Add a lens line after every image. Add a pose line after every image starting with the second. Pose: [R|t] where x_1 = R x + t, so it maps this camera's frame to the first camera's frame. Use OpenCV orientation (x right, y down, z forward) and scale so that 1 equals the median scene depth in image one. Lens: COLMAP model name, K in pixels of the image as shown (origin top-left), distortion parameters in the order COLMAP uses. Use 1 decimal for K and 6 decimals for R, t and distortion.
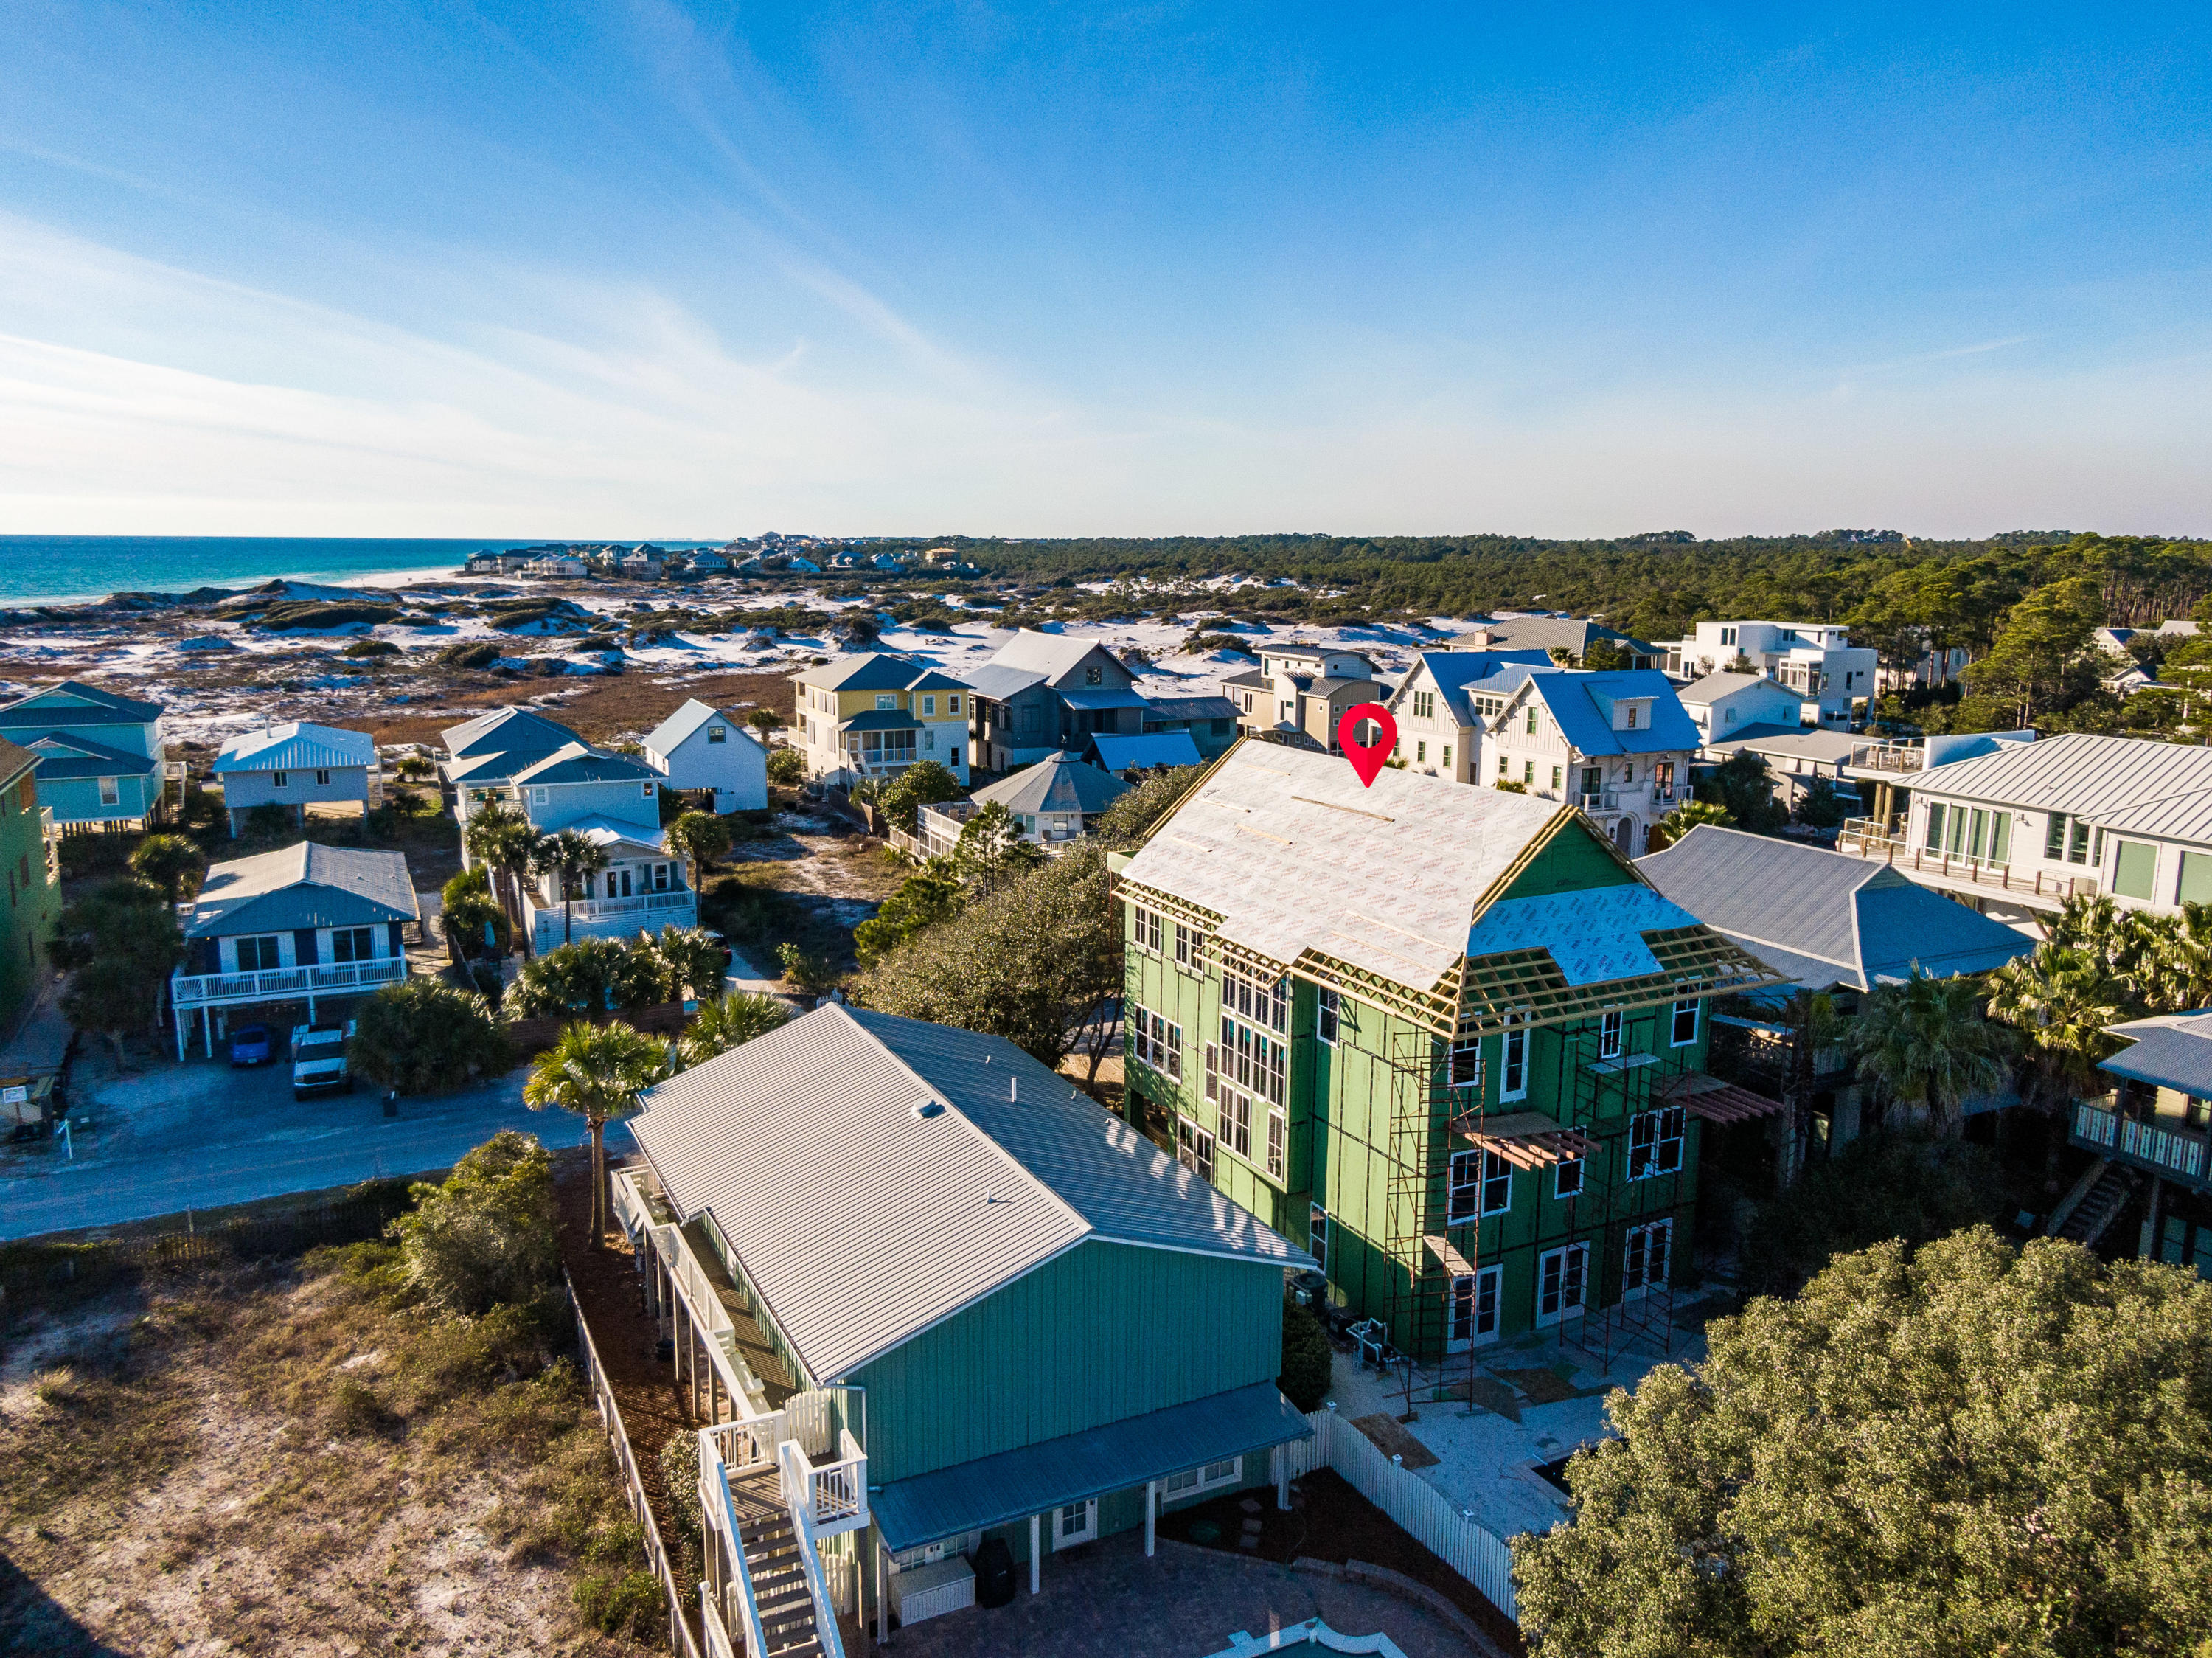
lens RADIAL K [[1597.0, 0, 1149.8], [0, 1597.0, 822.1], [0, 0, 1]] dist [0.033207, -0.058785]
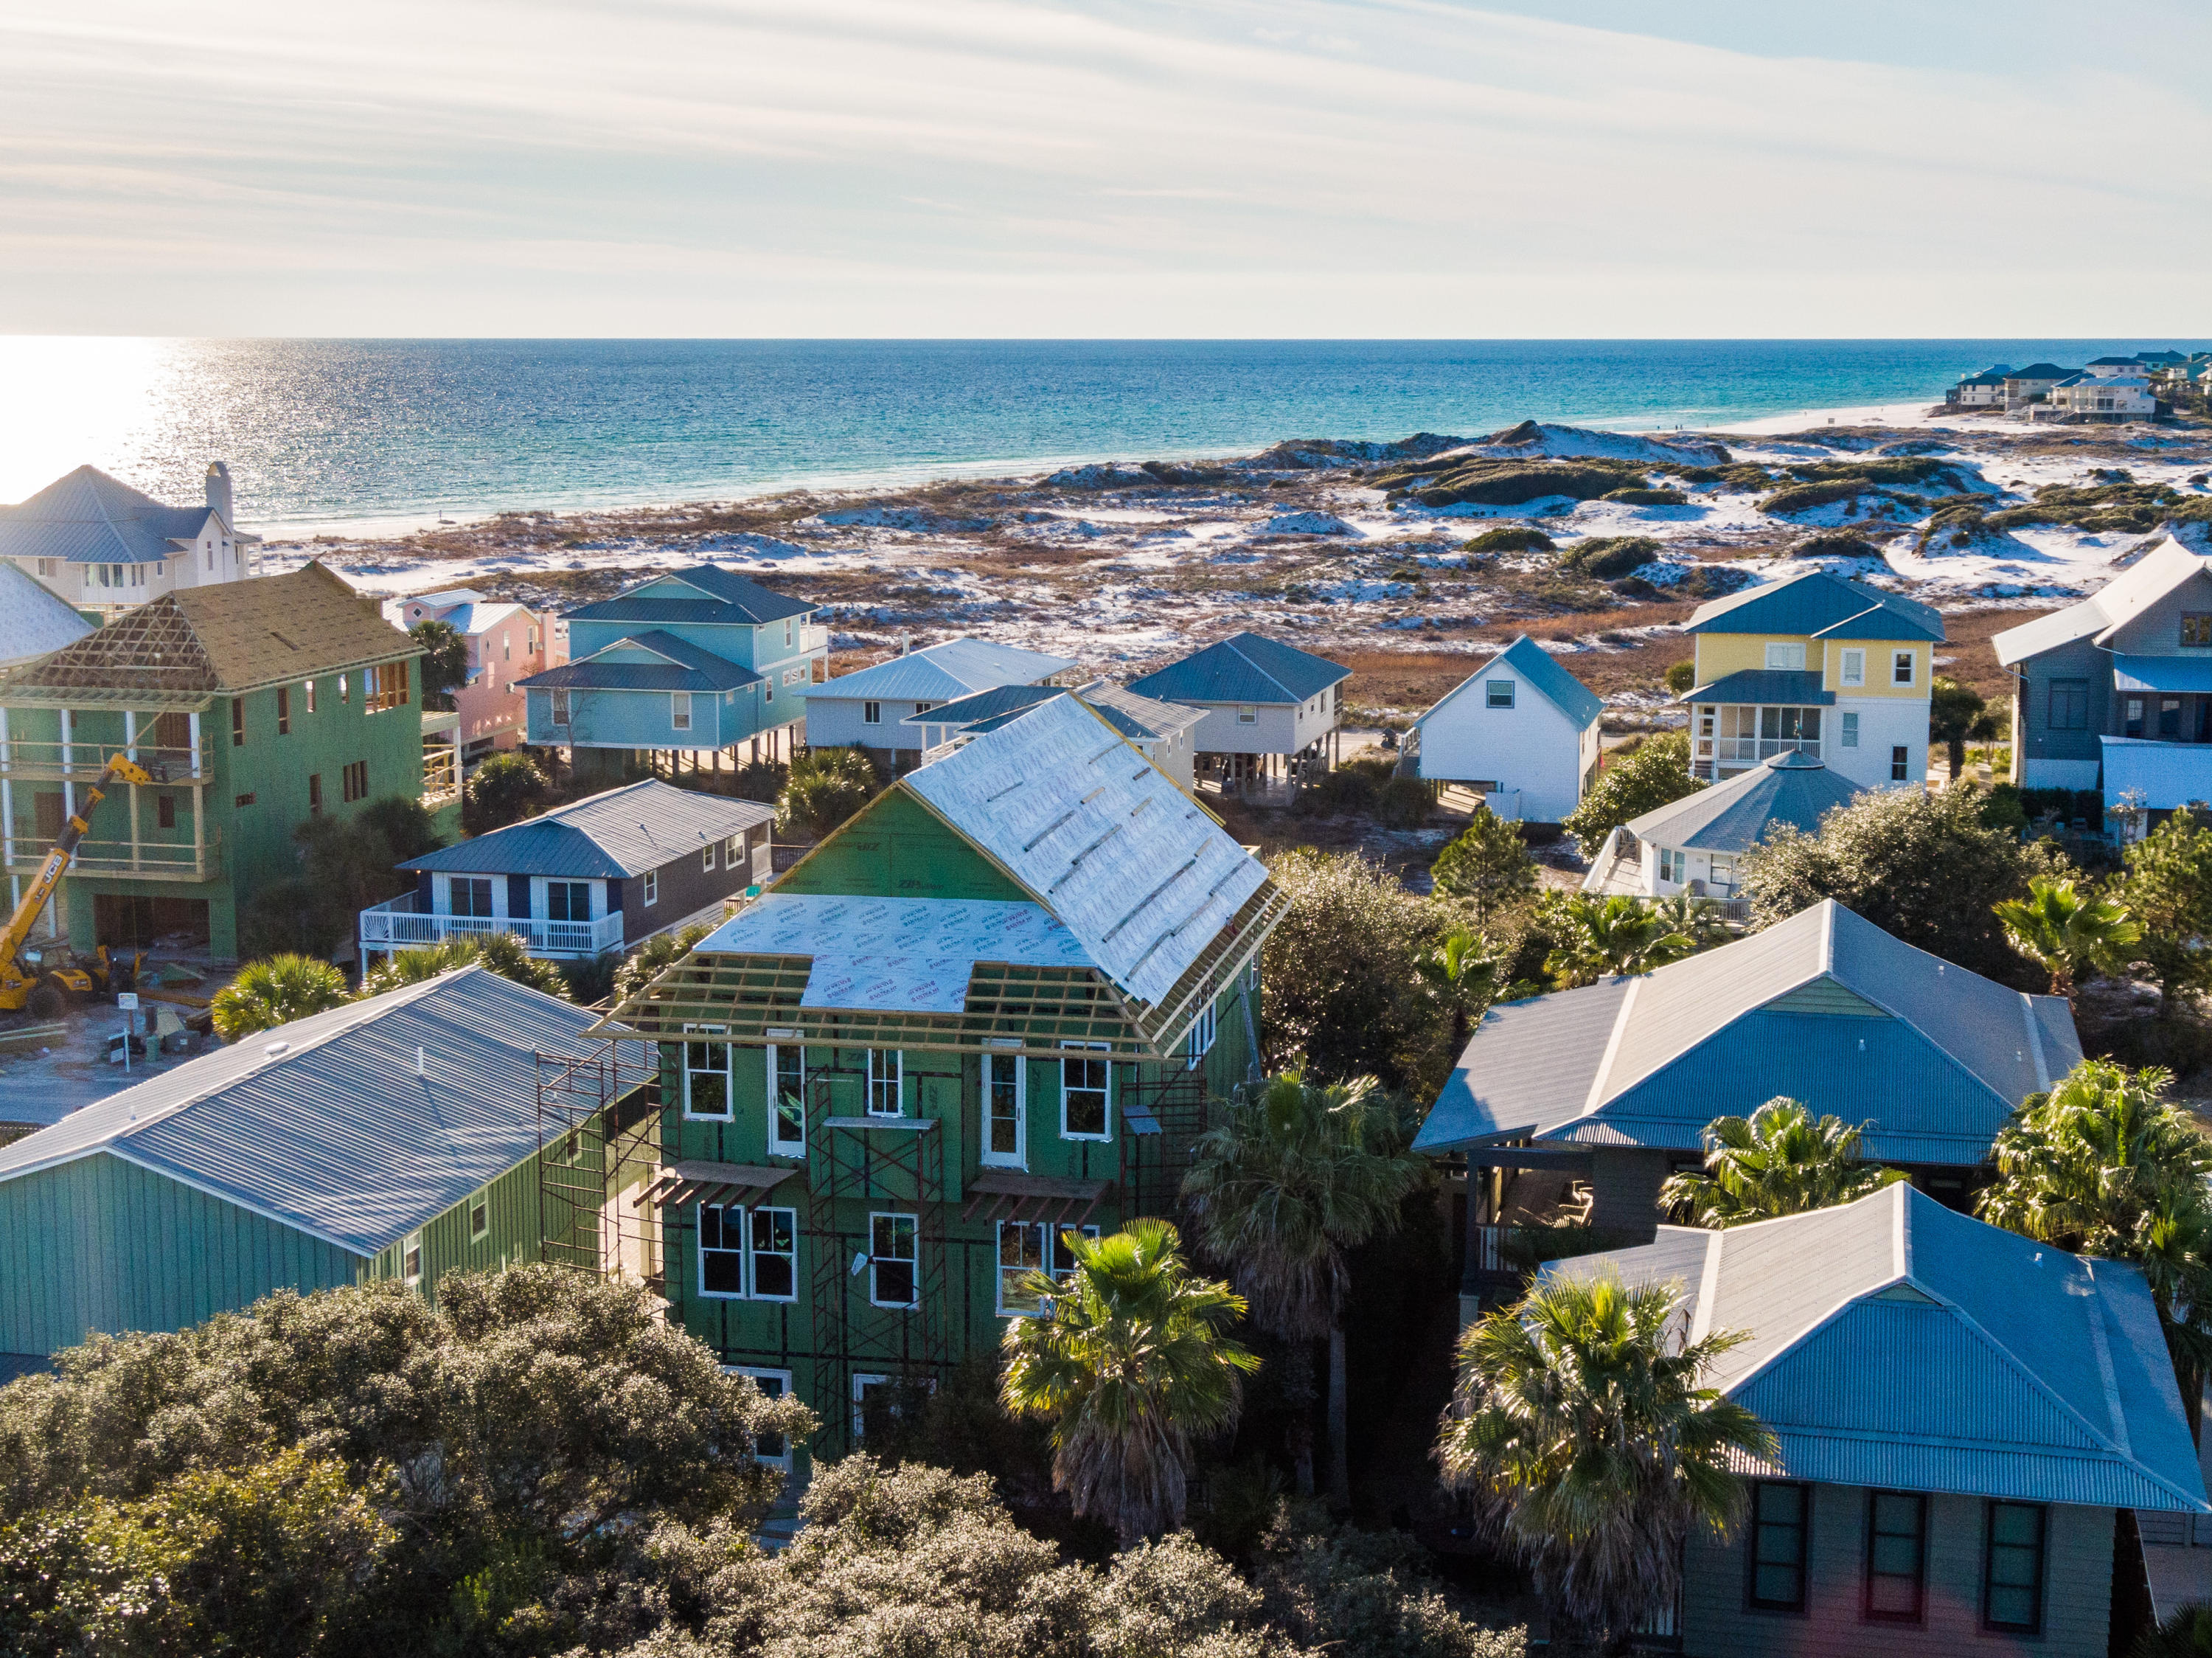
lens RADIAL K [[3204.6, 0, 1108.8], [0, 3204.6, 830.0], [0, 0, 1]] dist [0.031598, 0.019078]
pose [[0.763691, 0.090381, -0.639224, 1.083559], [-0.104973, 0.994359, 0.015181, -0.016785], [0.636990, 0.055508, 0.768871, -0.078841]]
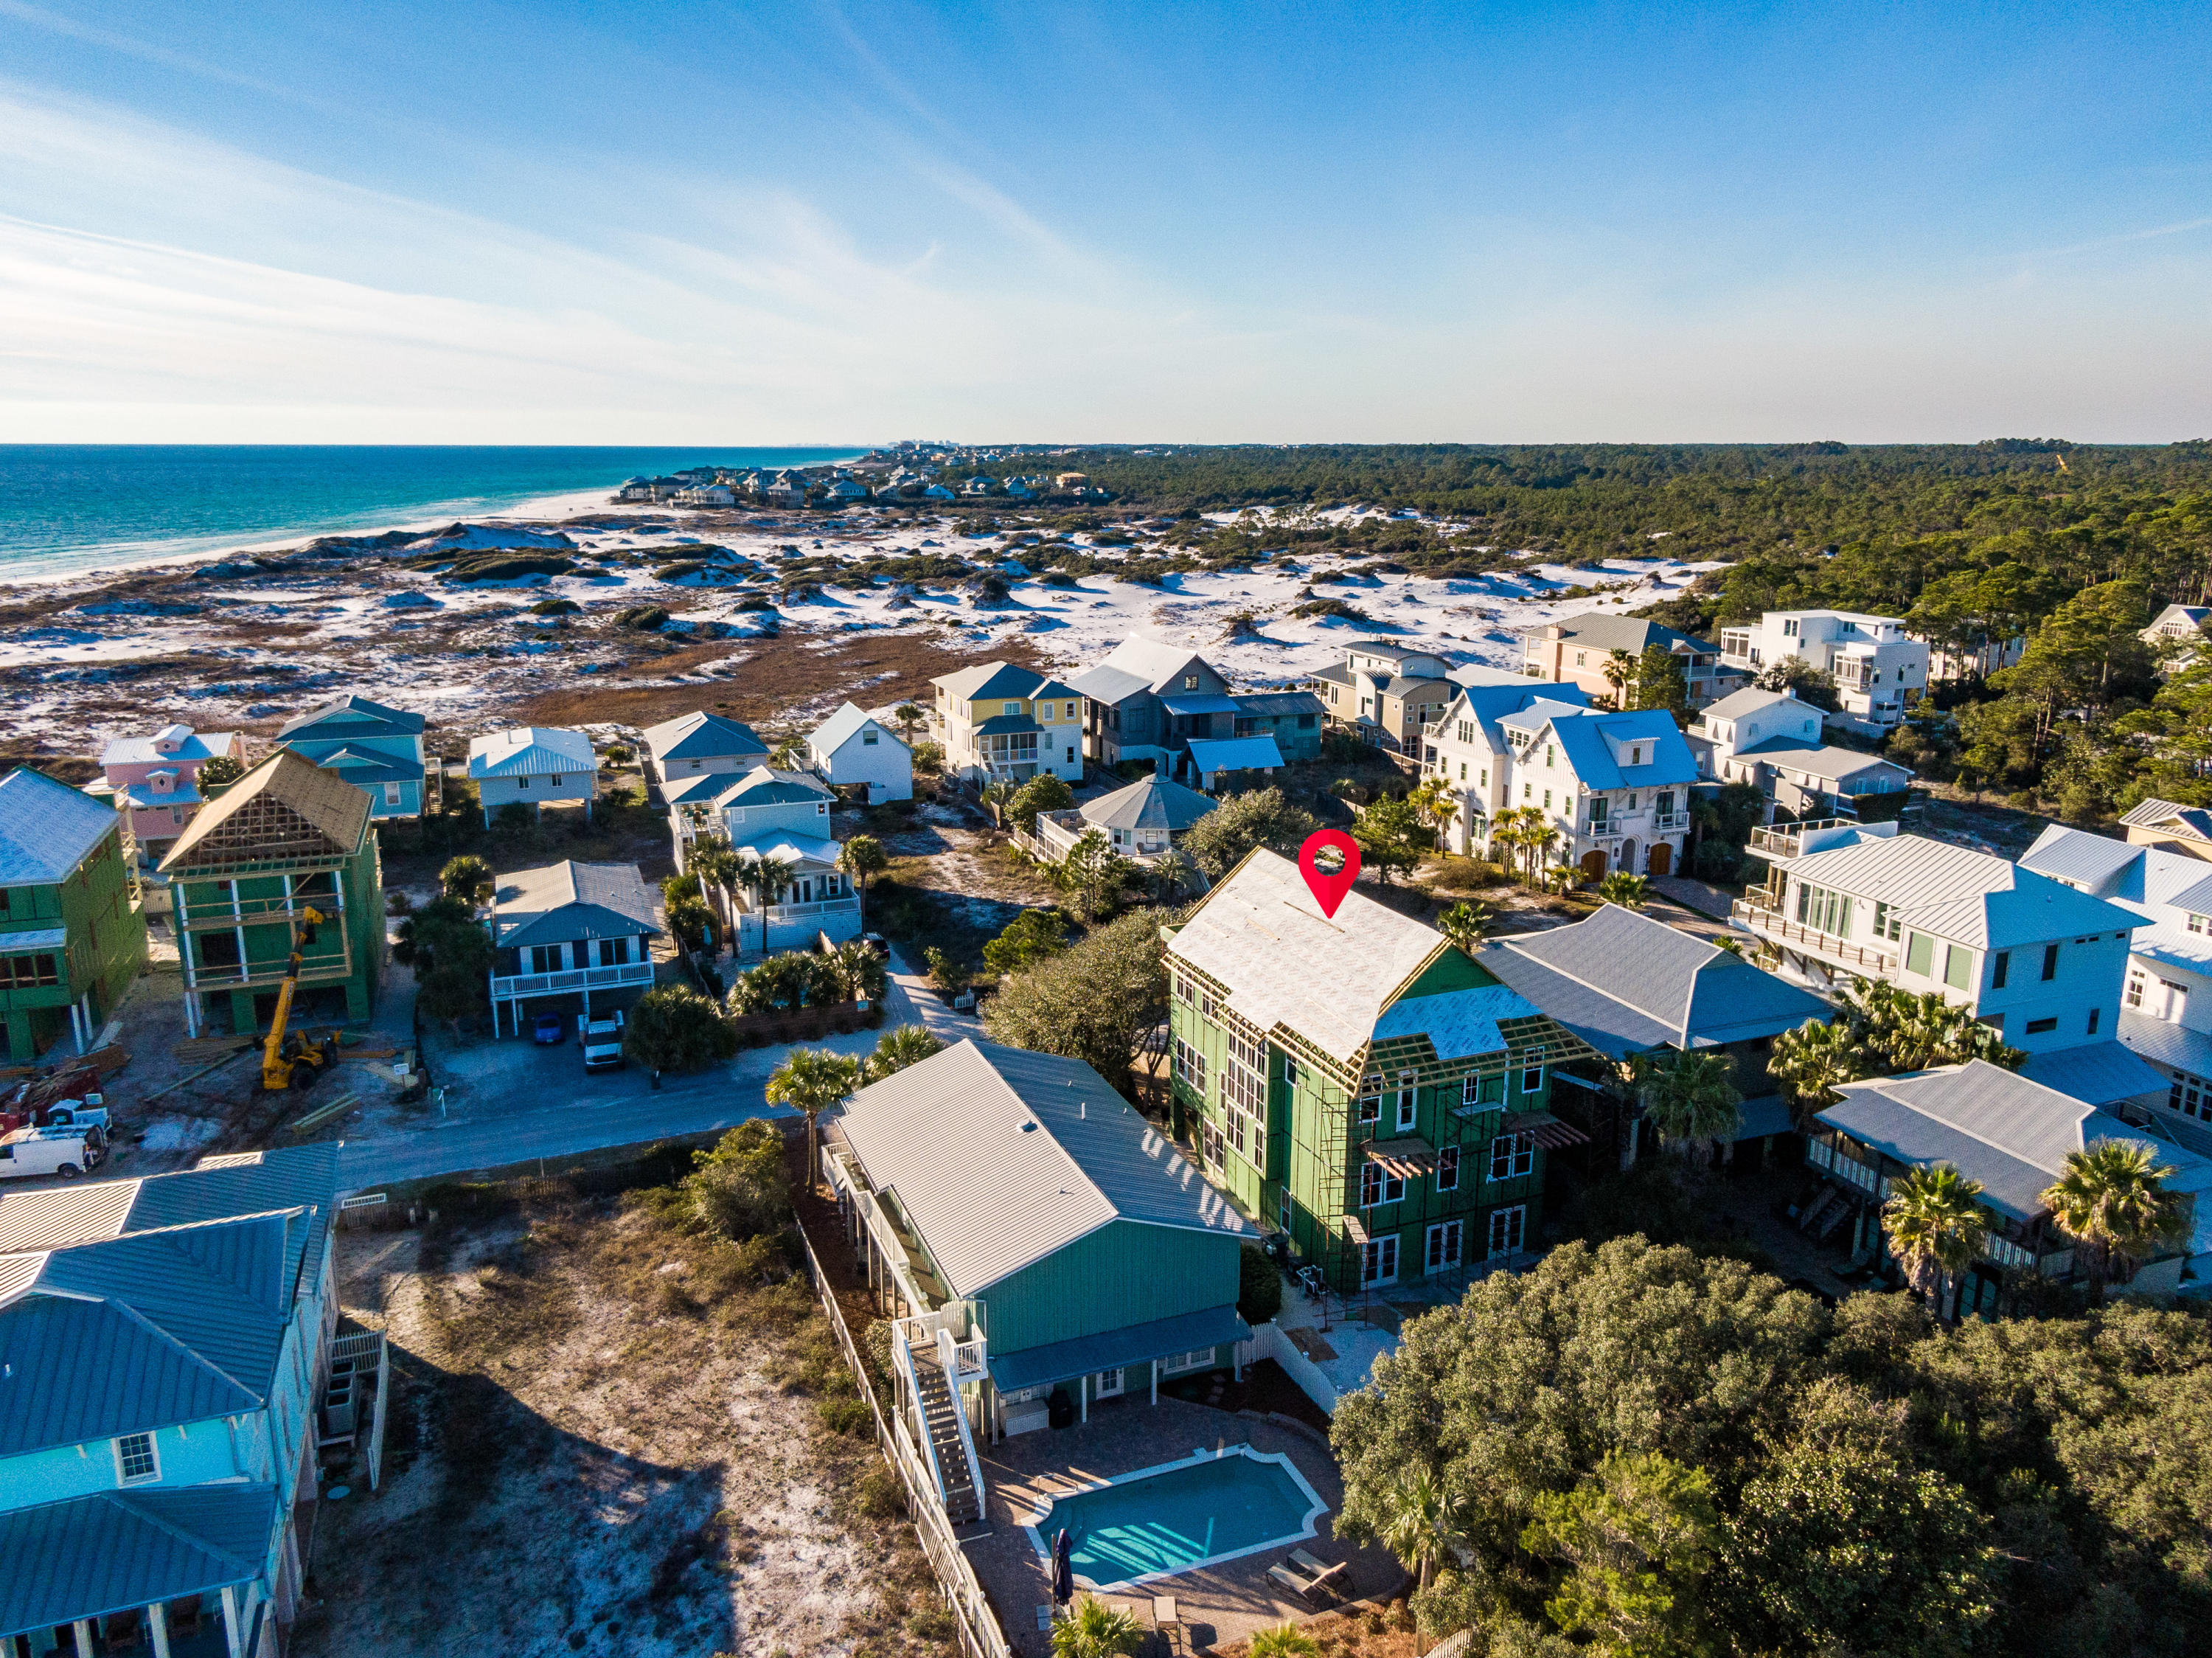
lens RADIAL K [[1597.0, 0, 1149.8], [0, 1597.0, 822.1], [0, 0, 1]] dist [0.033207, -0.058785]
pose [[0.996638, 0.014676, -0.080600, 0.083625], [-0.010022, 0.998275, 0.057848, -0.169830], [0.081310, -0.056846, 0.995066, -0.434283]]
